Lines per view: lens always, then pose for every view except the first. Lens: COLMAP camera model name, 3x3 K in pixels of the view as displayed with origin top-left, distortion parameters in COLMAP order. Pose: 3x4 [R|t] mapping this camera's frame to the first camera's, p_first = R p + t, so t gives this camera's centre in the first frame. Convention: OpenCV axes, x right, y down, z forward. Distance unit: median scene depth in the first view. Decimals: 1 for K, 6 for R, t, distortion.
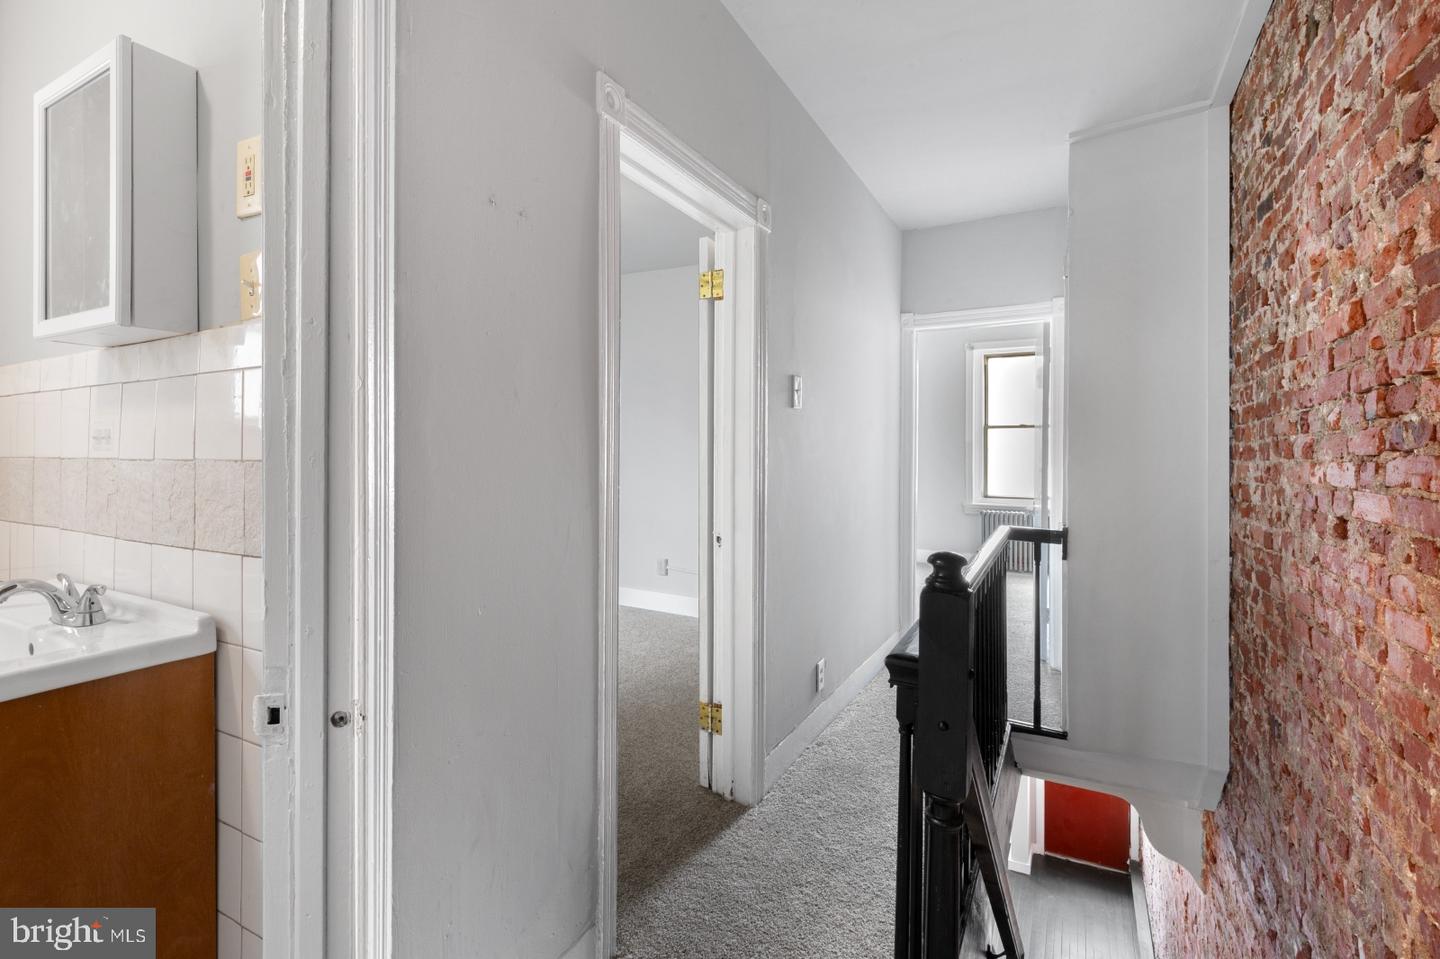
lens RADIAL K [[660.1, 0, 713.7], [0, 660.1, 454.6], [0, 0, 1]] dist [-0.000402, -0.002993]
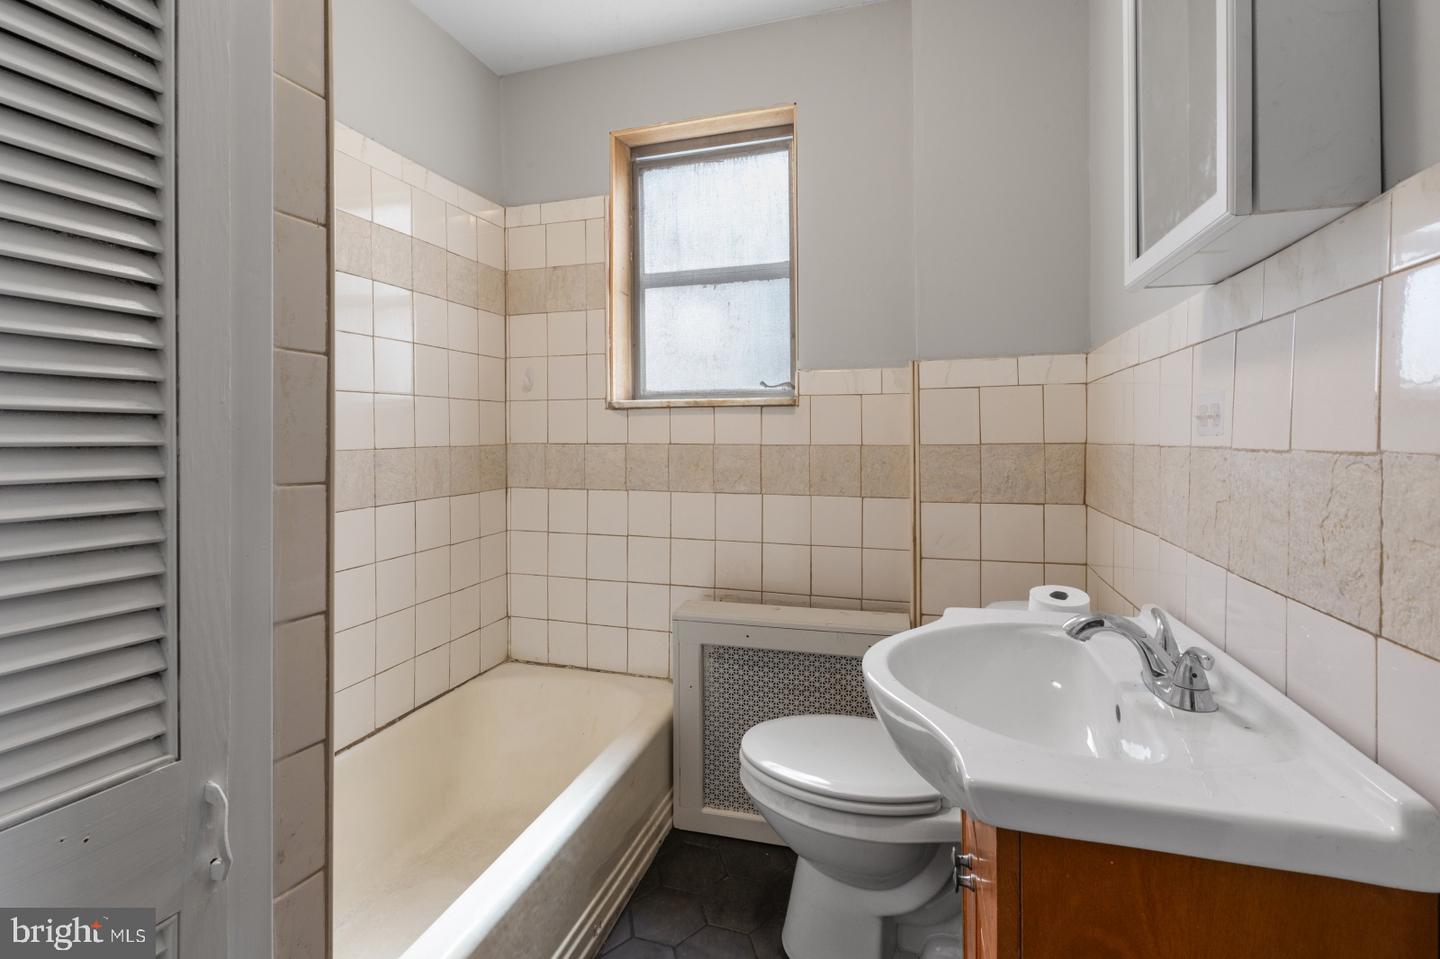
lens RADIAL K [[660.1, 0, 725.0], [0, 660.1, 441.5], [0, 0, 1]] dist [-0.000402, -0.002993]
pose [[0.186444, -0.000615, -0.982465, -0.391820], [0.002967, 0.999996, -0.000063, -0.002100], [0.982461, -0.002903, 0.186445, 0.424500]]
